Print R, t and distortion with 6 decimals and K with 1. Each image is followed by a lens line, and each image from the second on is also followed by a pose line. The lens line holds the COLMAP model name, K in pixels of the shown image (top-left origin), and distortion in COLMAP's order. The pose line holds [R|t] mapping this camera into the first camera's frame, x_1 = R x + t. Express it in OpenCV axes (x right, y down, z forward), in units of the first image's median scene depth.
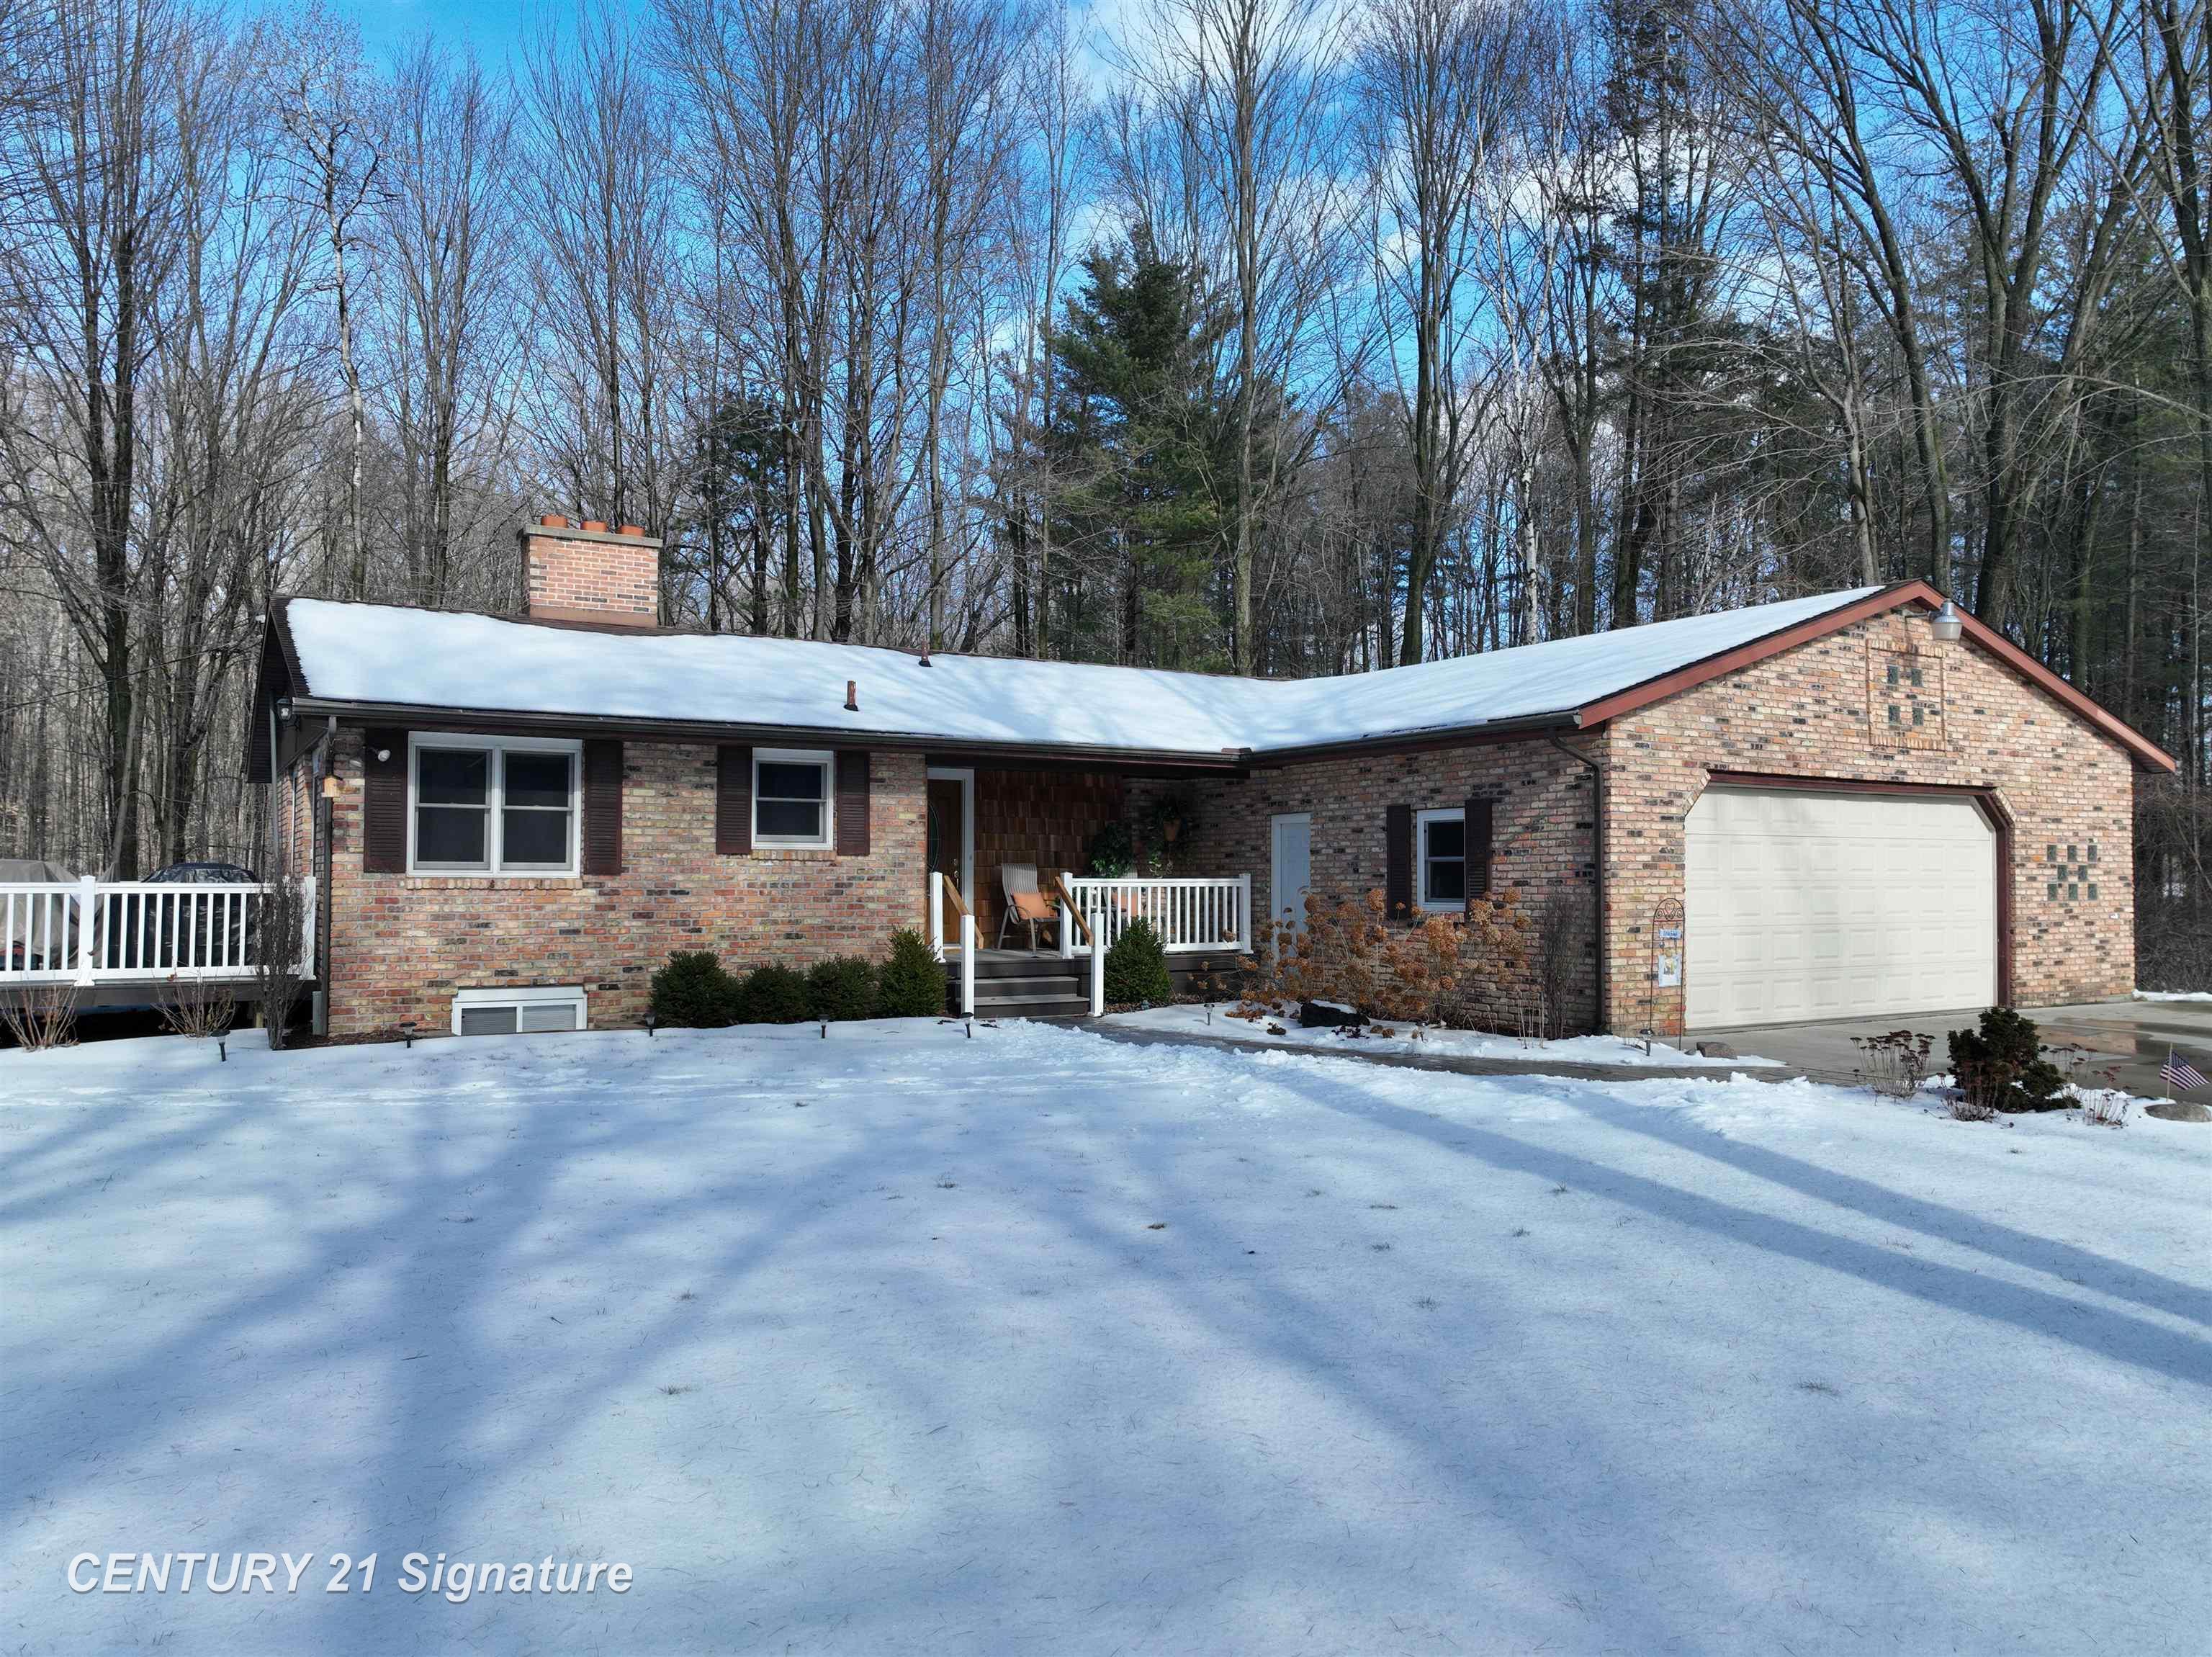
lens RADIAL K [[1577.8, 0, 1106.0], [0, 1577.8, 828.5], [0, 0, 1]] dist [-0.002754, 0.022405]
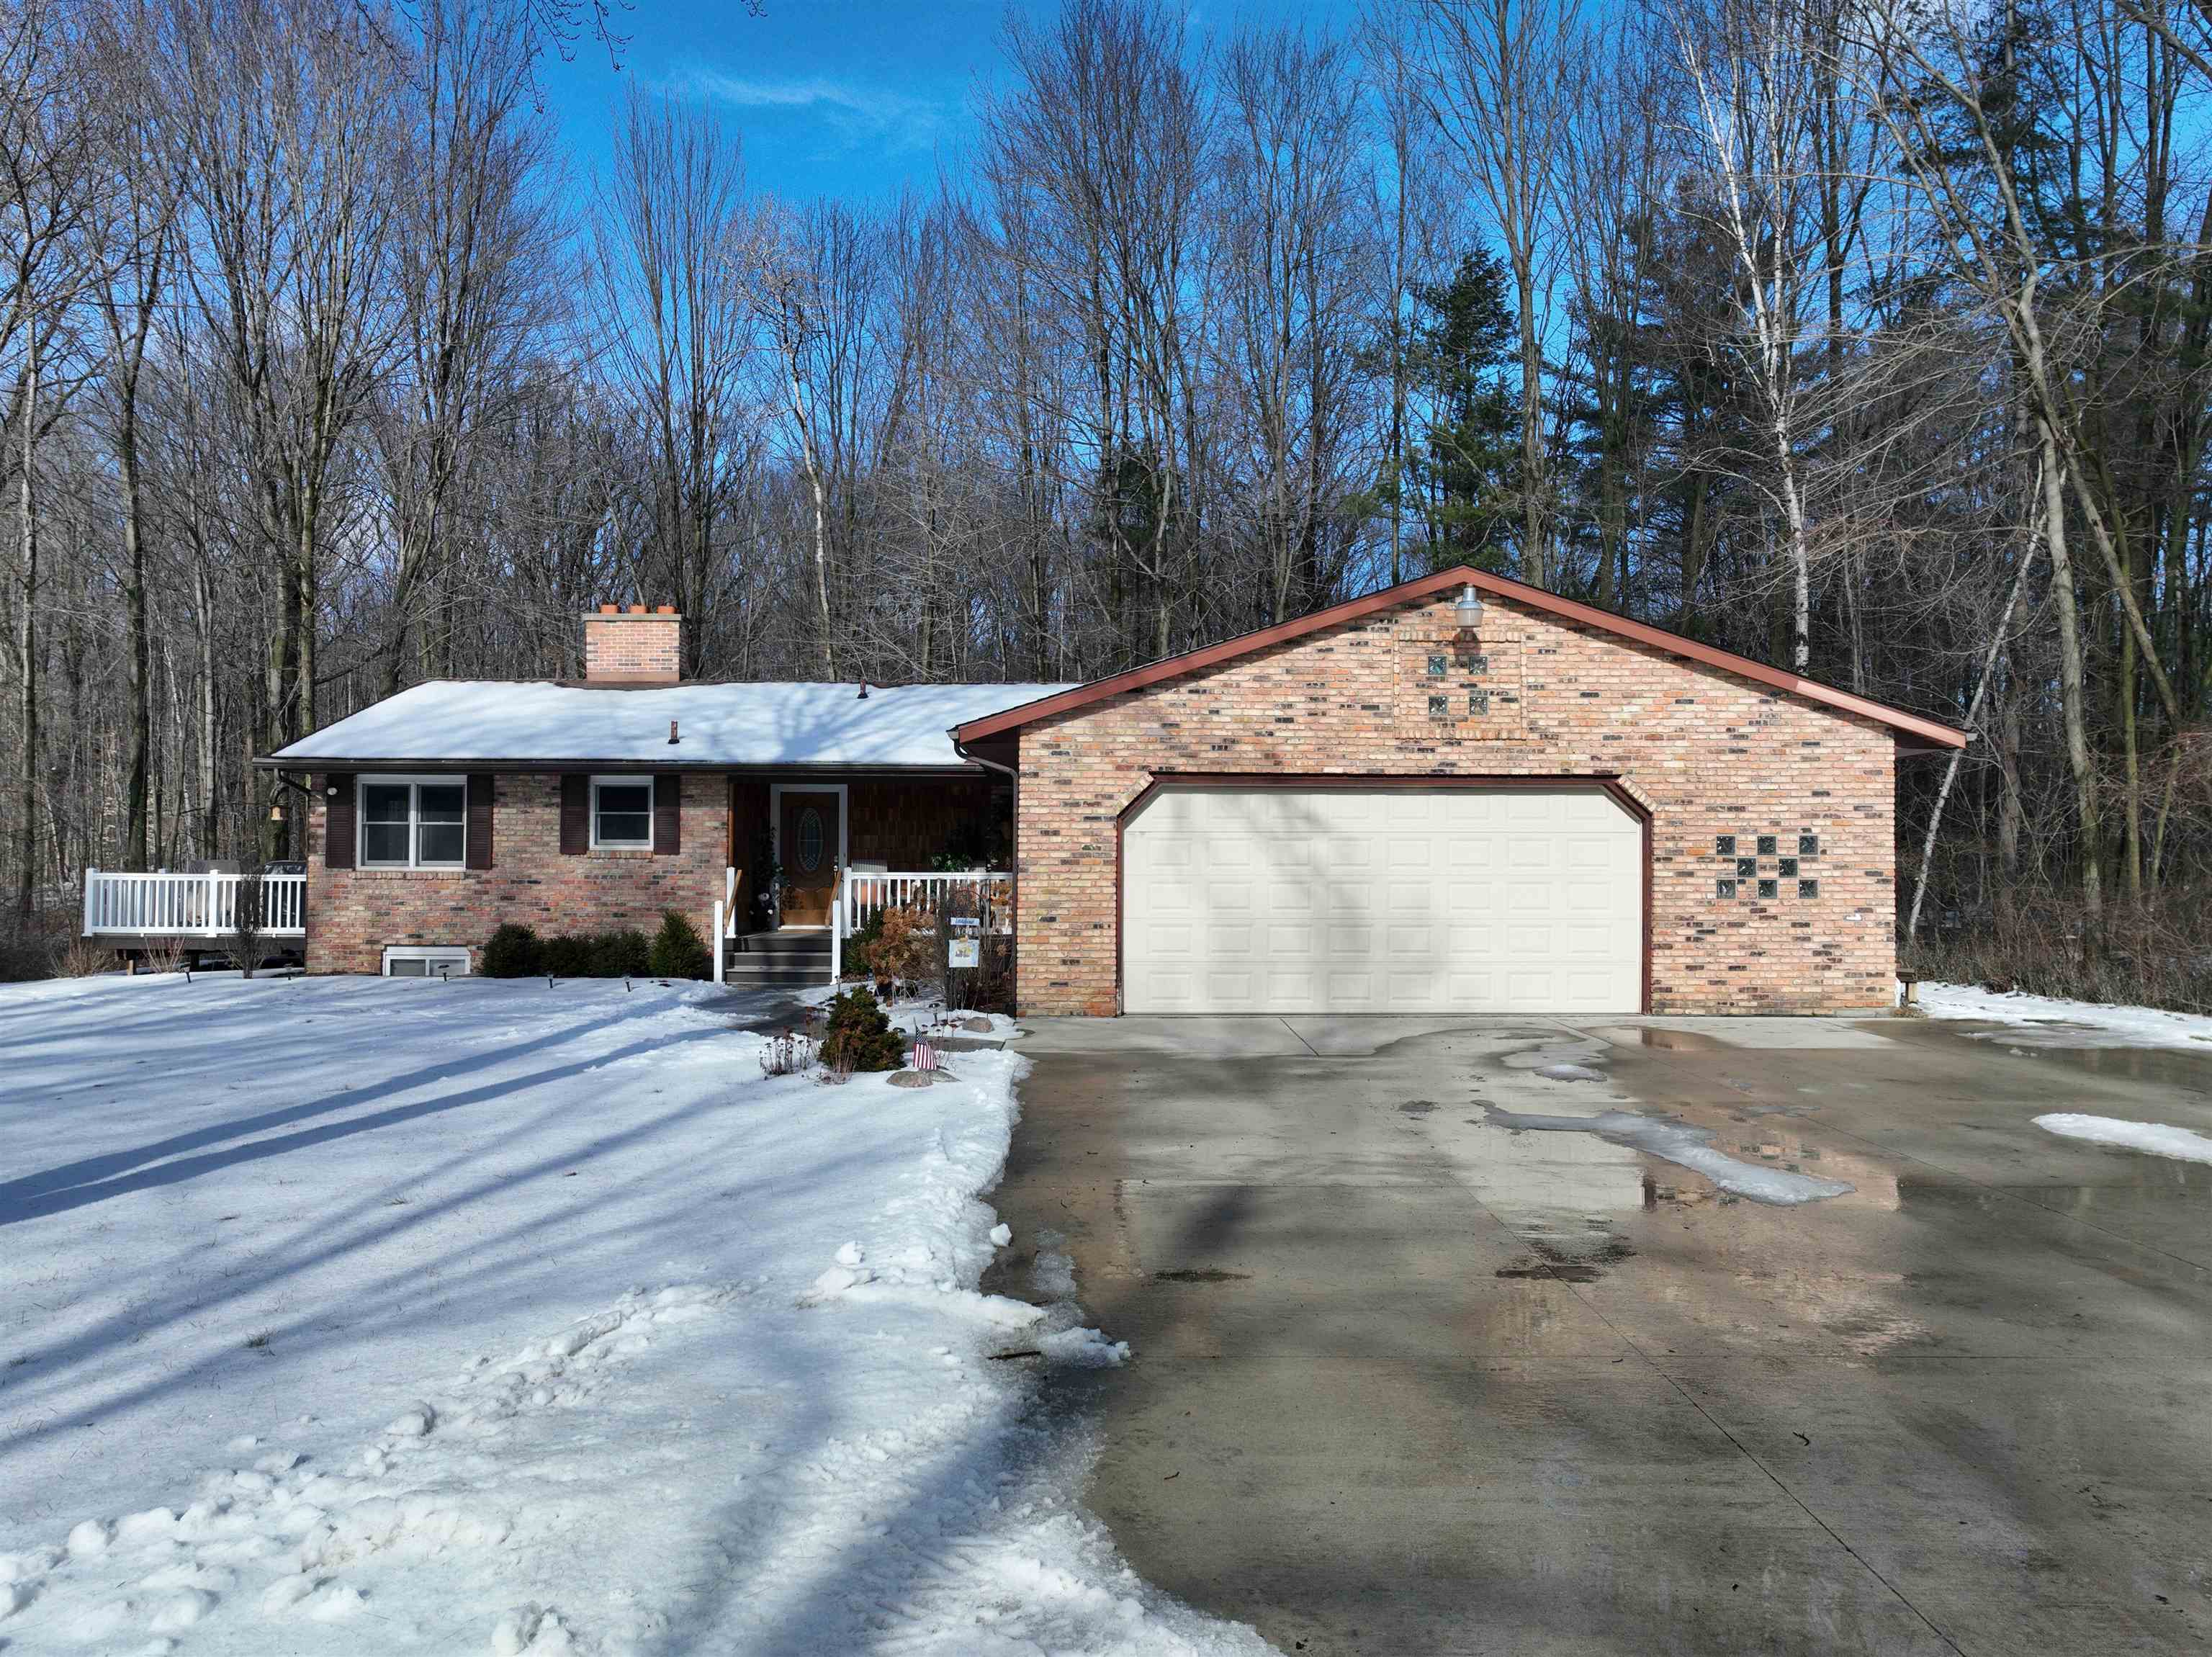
lens RADIAL K [[1577.8, 0, 1106.0], [0, 1577.8, 828.5], [0, 0, 1]] dist [-0.002754, 0.022405]
pose [[0.861627, -0.012719, -0.507383, 0.857641], [0.015159, 0.999885, 0.000678, 0.000028], [0.507316, -0.008276, 0.861720, 0.055921]]
